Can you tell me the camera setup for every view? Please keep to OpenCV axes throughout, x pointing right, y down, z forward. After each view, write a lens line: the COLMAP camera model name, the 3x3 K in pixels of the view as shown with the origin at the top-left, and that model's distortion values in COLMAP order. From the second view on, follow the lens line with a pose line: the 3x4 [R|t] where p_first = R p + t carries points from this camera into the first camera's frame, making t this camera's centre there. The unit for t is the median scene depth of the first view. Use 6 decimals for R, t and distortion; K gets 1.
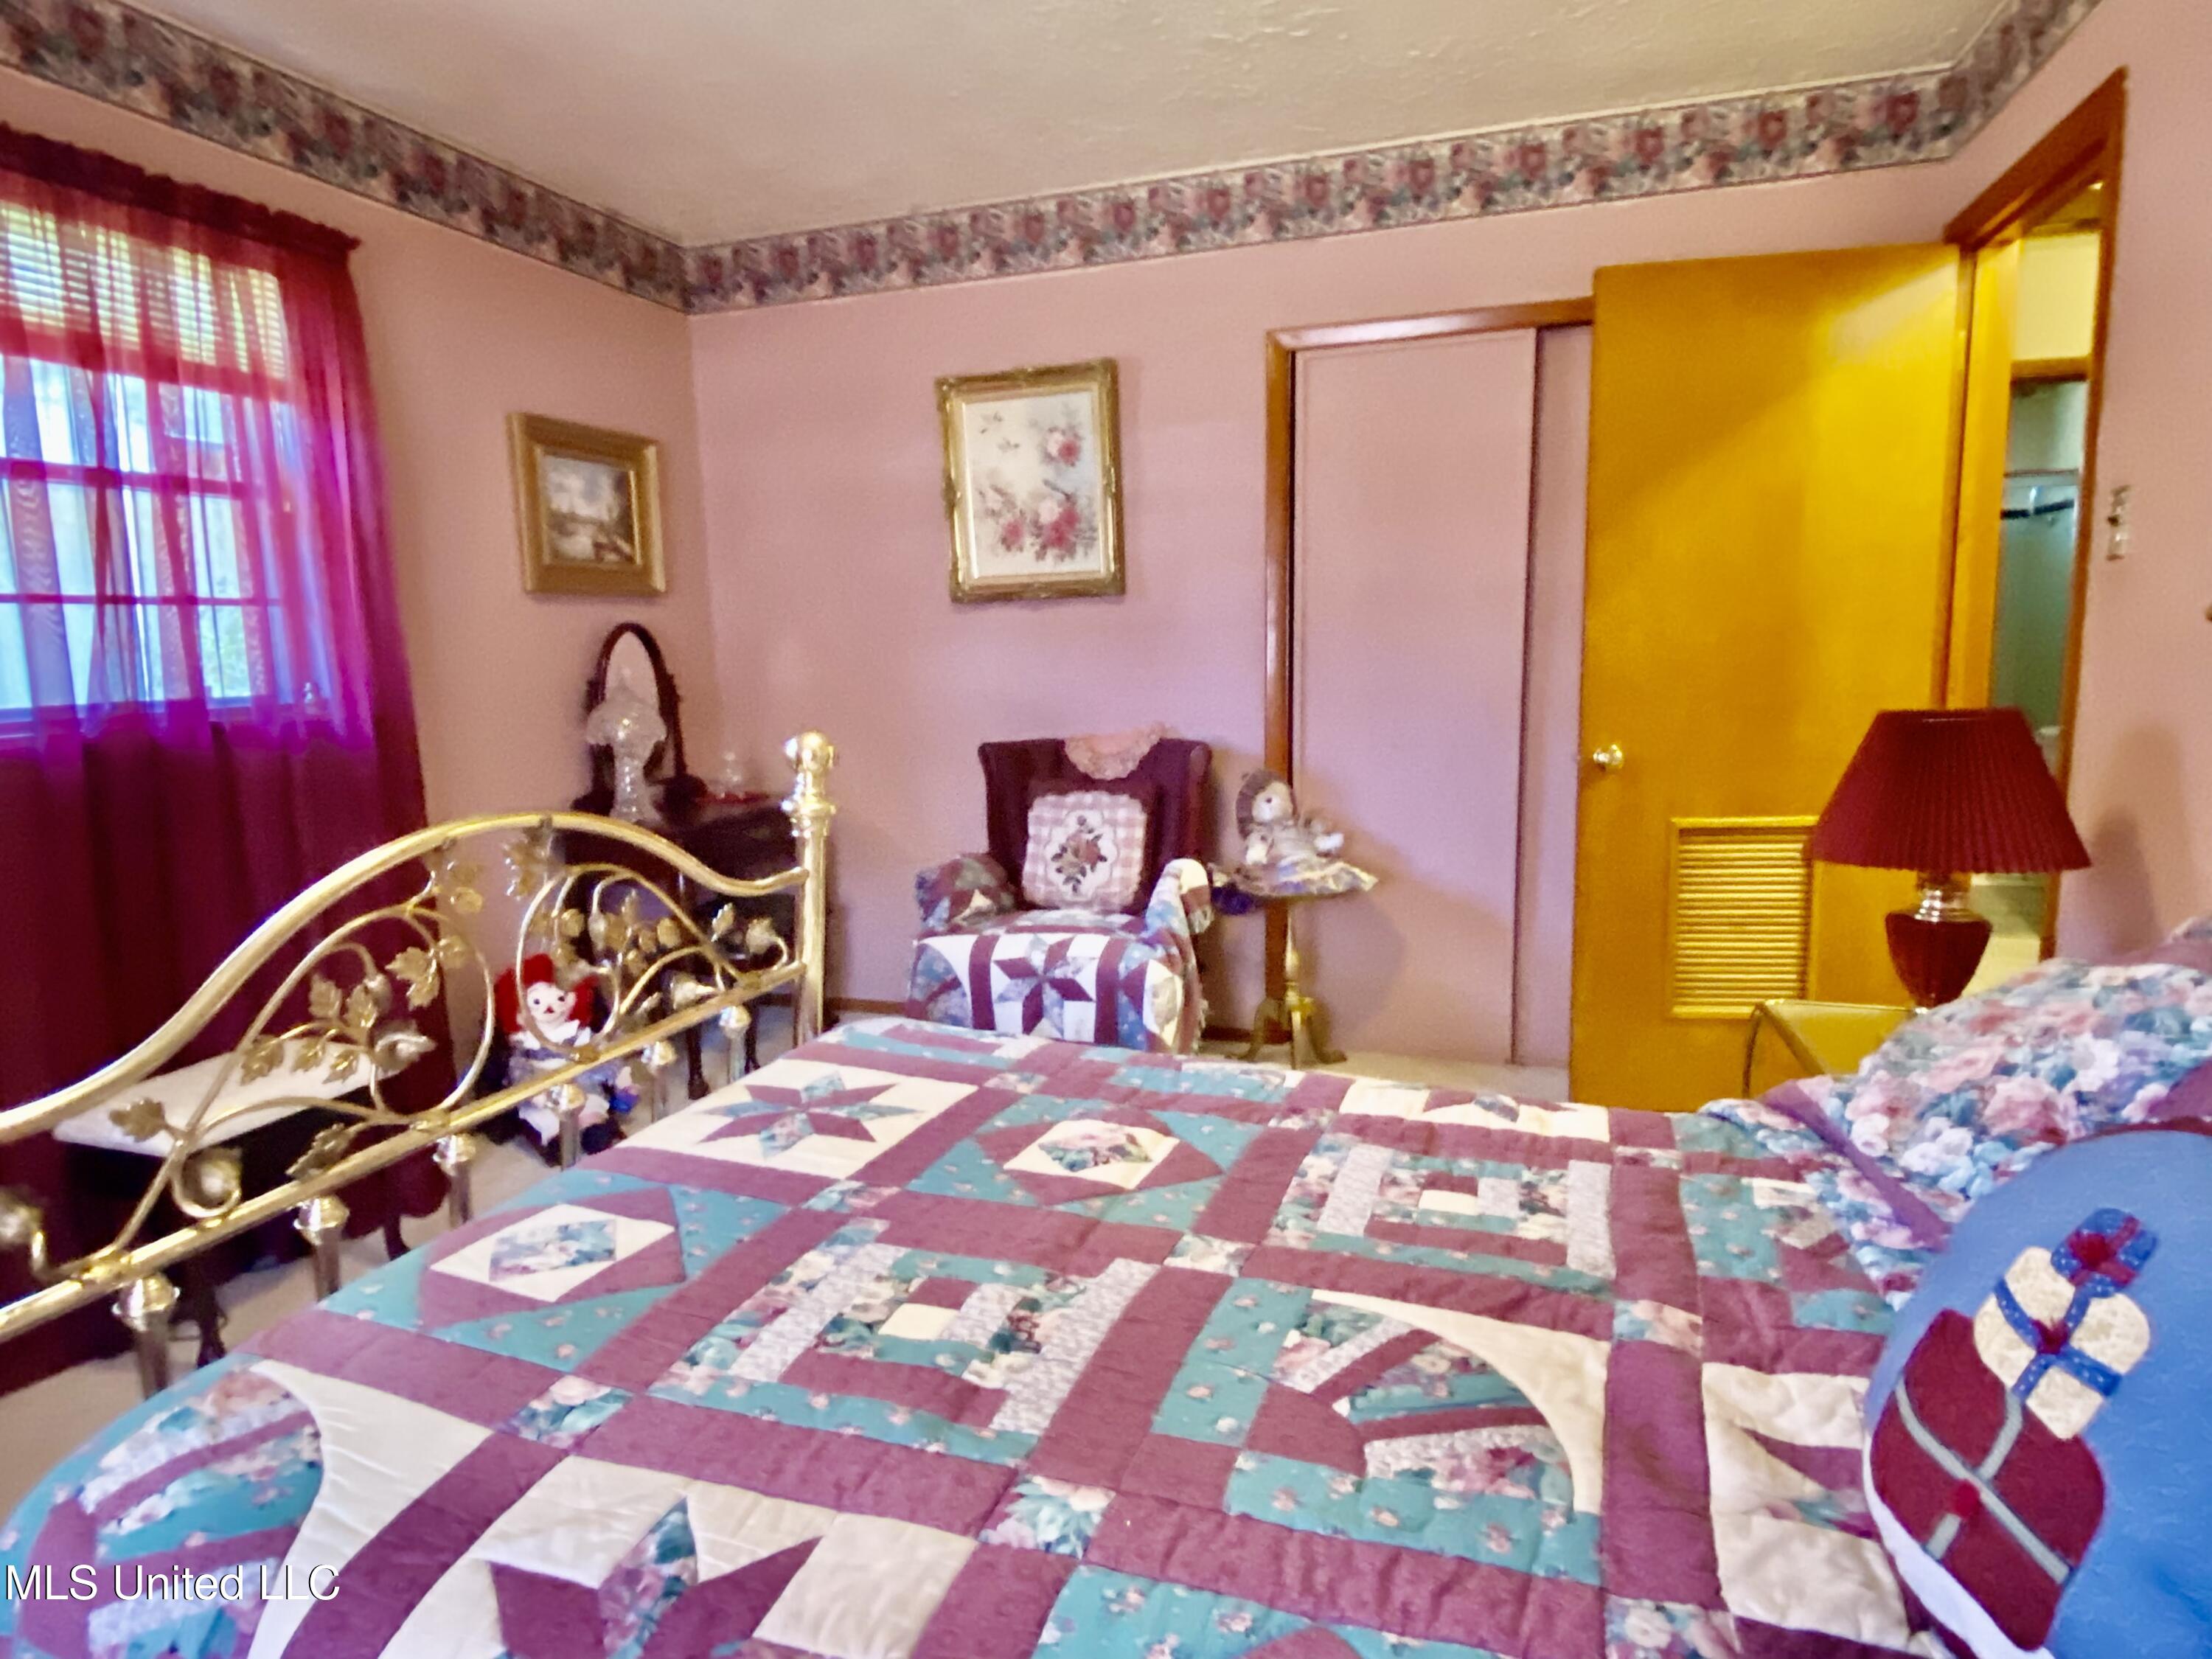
lens RADIAL K [[1221.3, 0, 1106.0], [0, 1221.3, 829.5], [0, 0, 1]] dist [0.072074, -0.082515]
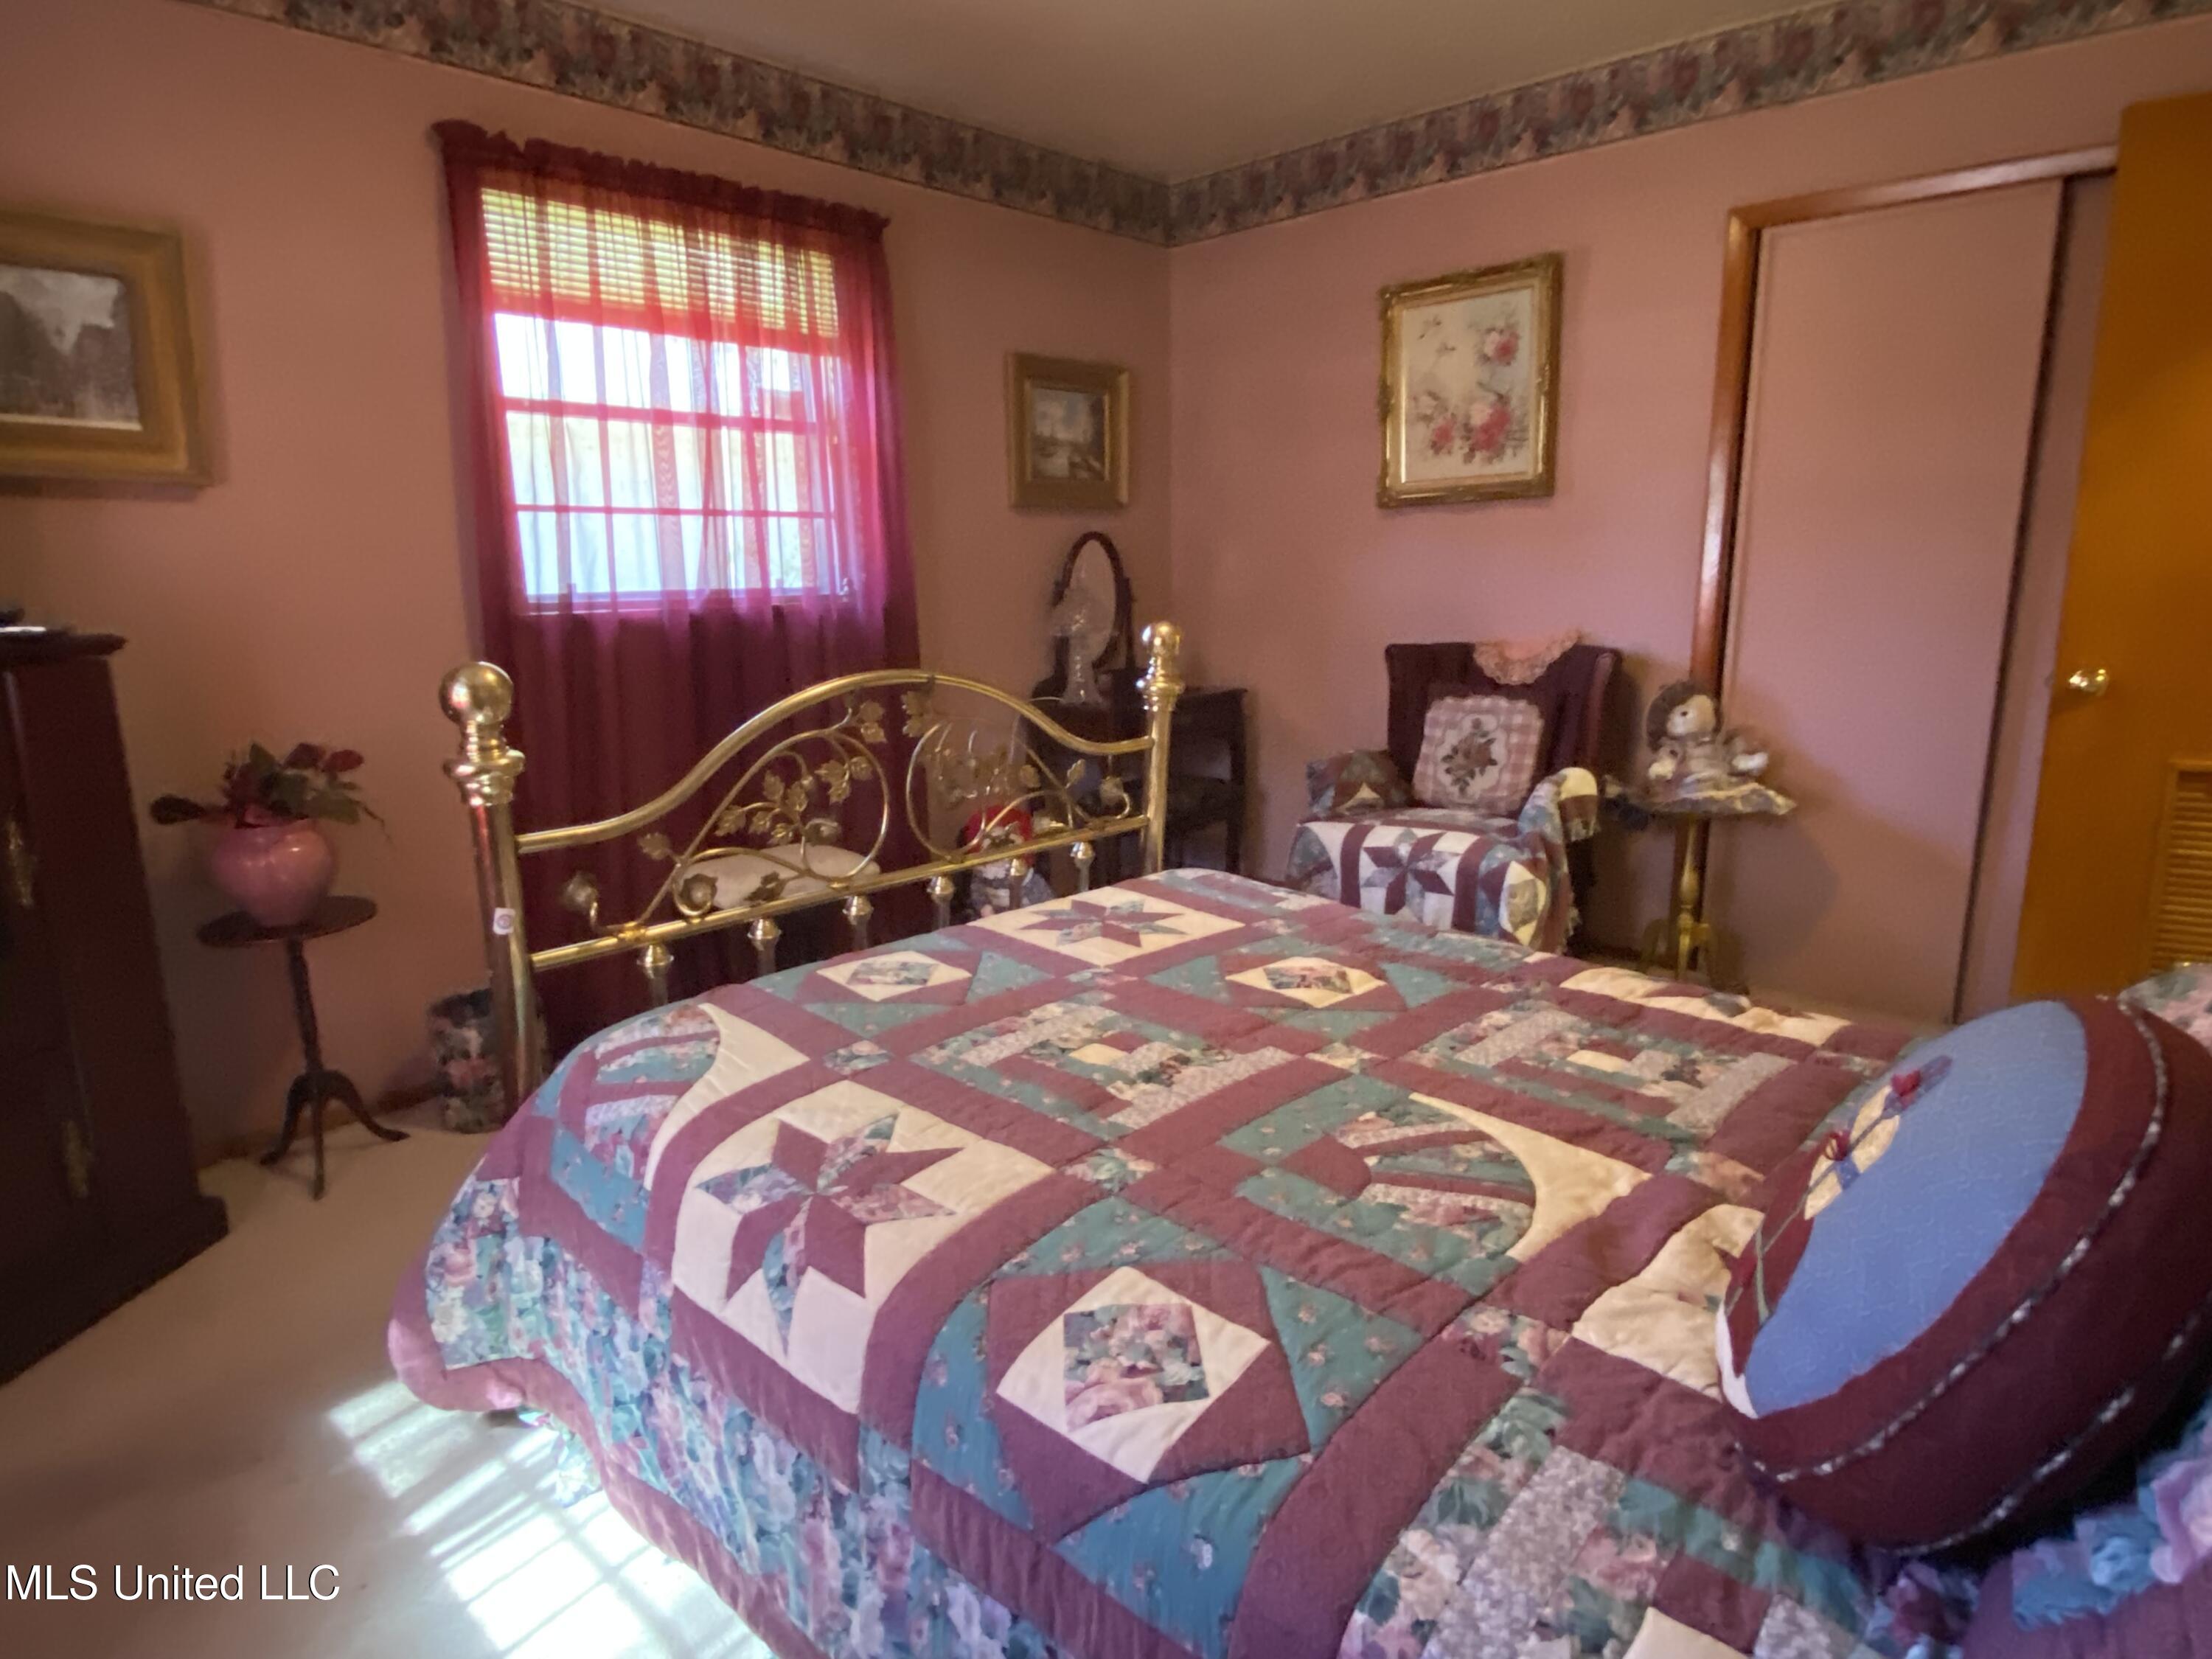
lens RADIAL K [[1221.3, 0, 1106.0], [0, 1221.3, 829.5], [0, 0, 1]] dist [0.072074, -0.082515]
pose [[0.910291, 0.094122, -0.403127, 0.192815], [-0.065544, 0.994295, 0.084146, 0.022790], [0.408747, -0.050175, 0.911267, -0.101681]]
